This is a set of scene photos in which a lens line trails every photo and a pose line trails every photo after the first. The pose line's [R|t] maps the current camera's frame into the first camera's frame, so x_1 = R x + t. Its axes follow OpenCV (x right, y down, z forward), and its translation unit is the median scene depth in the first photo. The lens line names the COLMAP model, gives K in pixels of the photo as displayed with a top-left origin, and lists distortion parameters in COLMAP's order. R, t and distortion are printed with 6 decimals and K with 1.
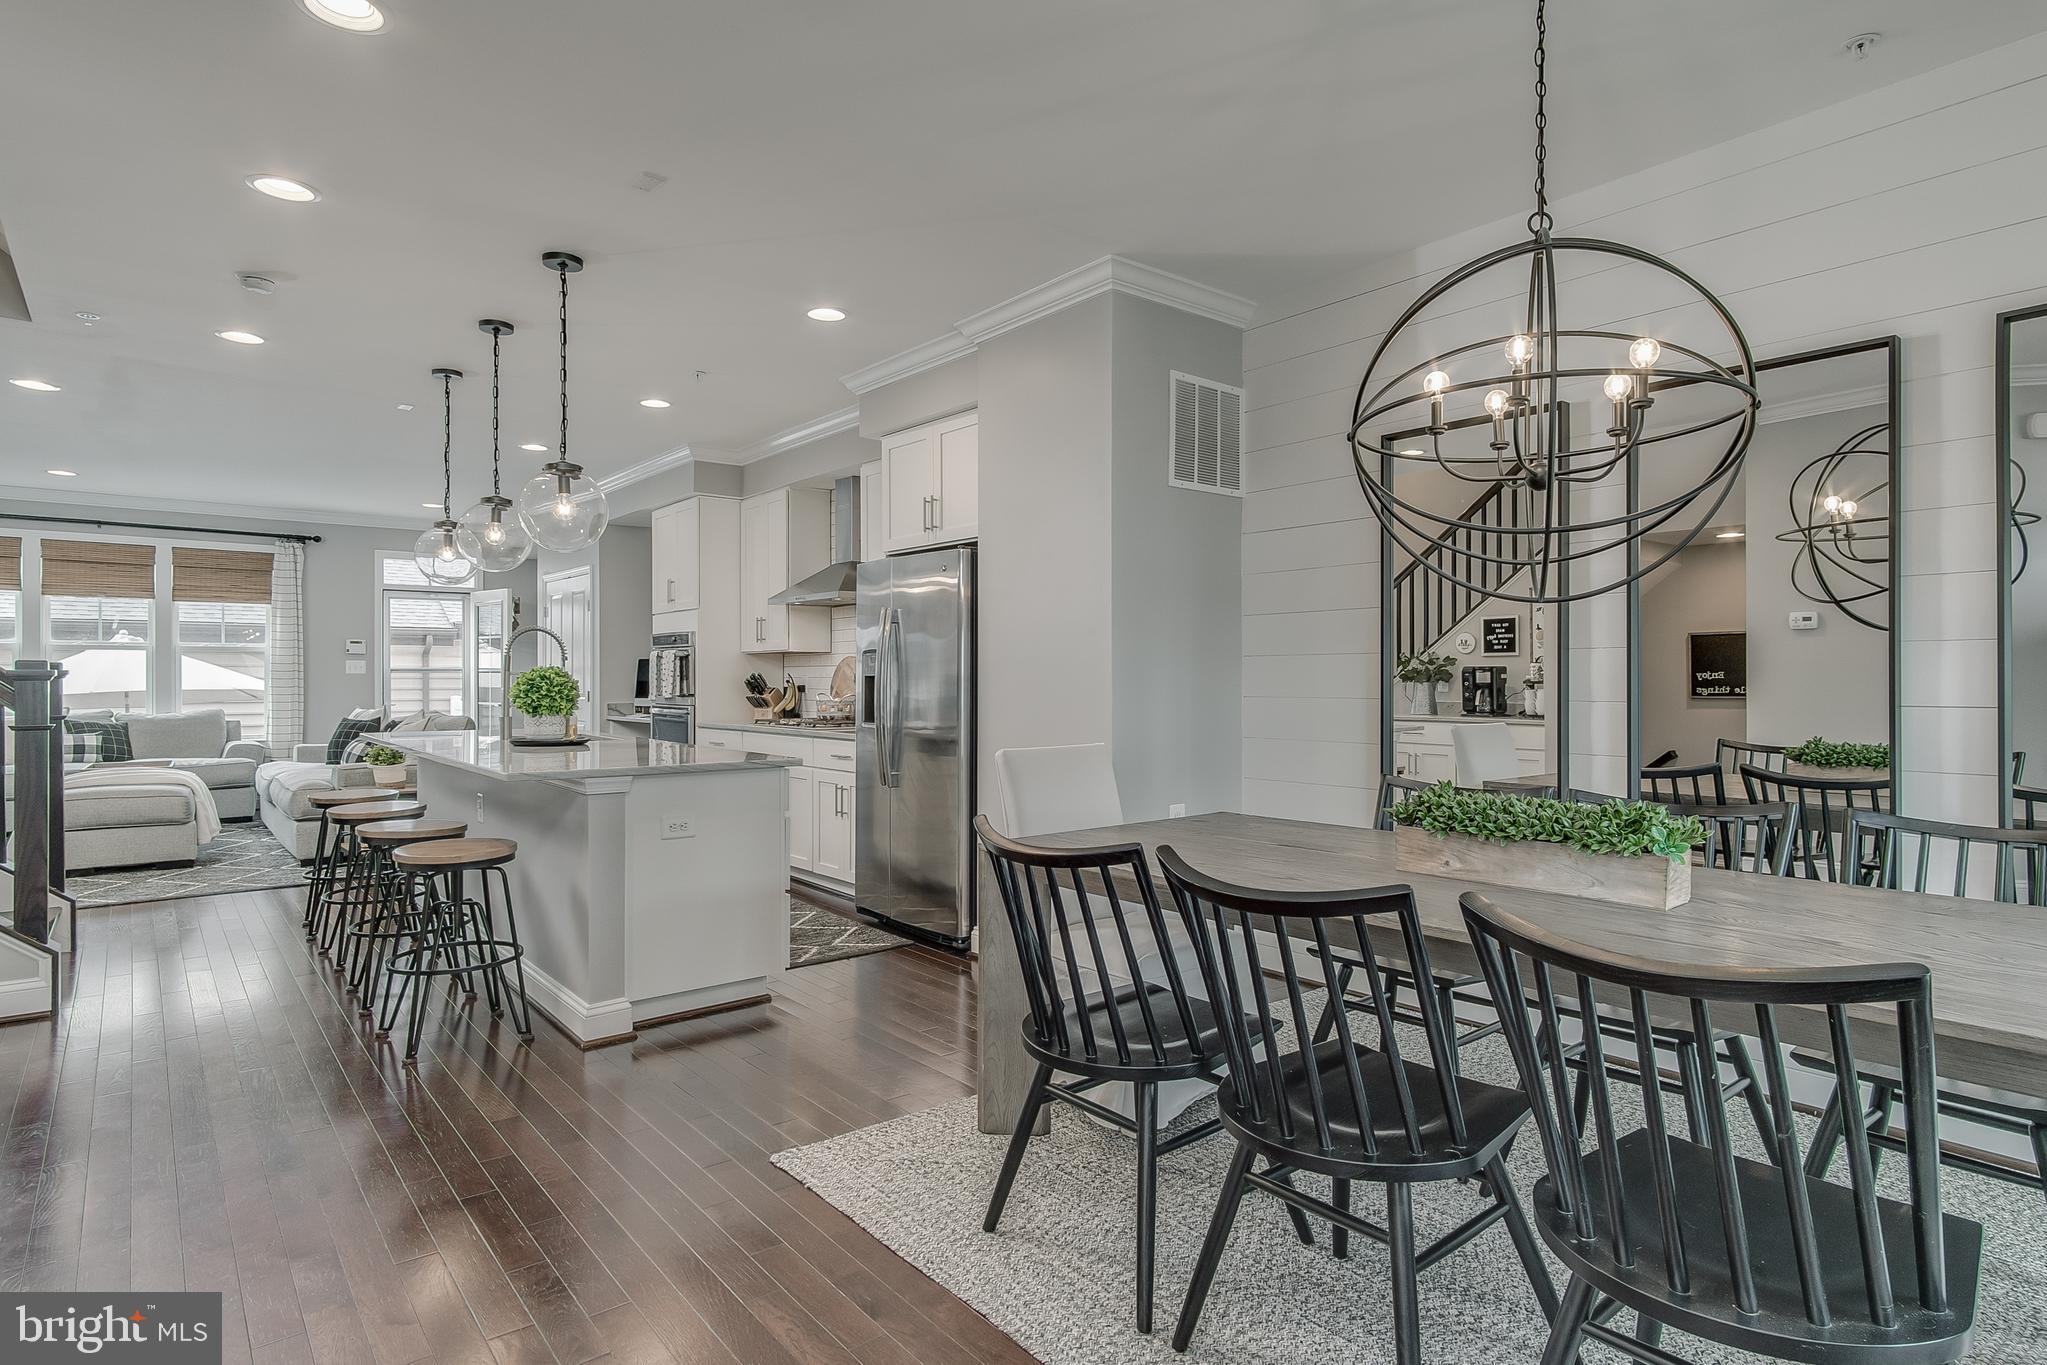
lens RADIAL K [[1064.6, 0, 1041.7], [0, 1064.6, 682.0], [0, 0, 1]] dist [0.005814, -0.001204]
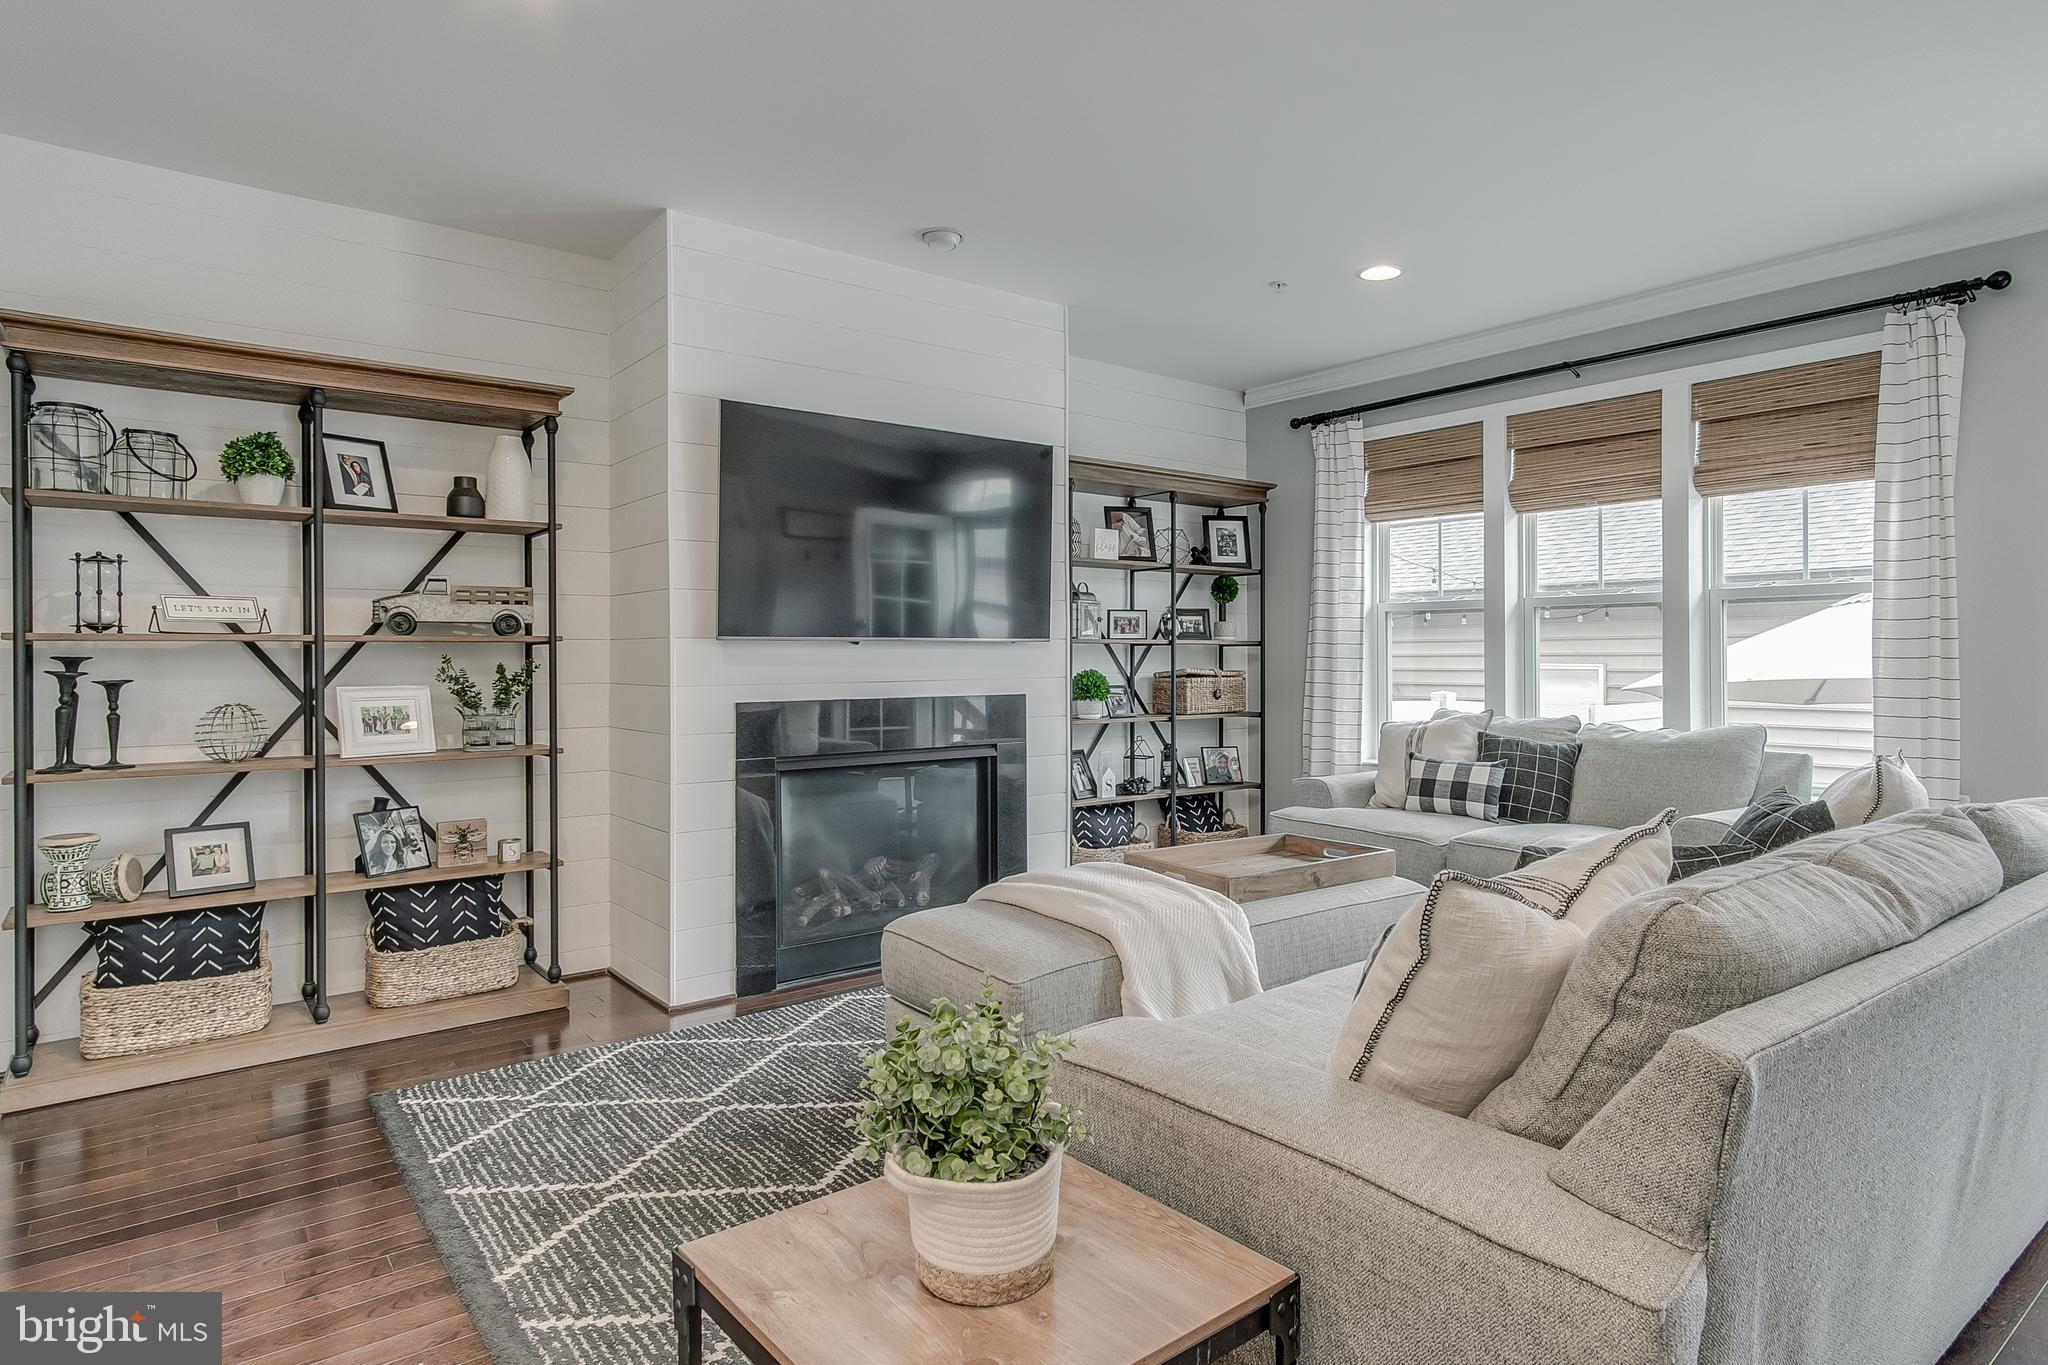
lens RADIAL K [[1154.5, 0, 1048.7], [0, 1154.5, 652.4], [0, 0, 1]] dist [0.002680, 0.002052]
pose [[-0.023208, -0.003777, -0.999724, -0.294471], [-0.001410, 0.999992, -0.003745, -0.003862], [0.999730, 0.001323, -0.023213, 0.732036]]
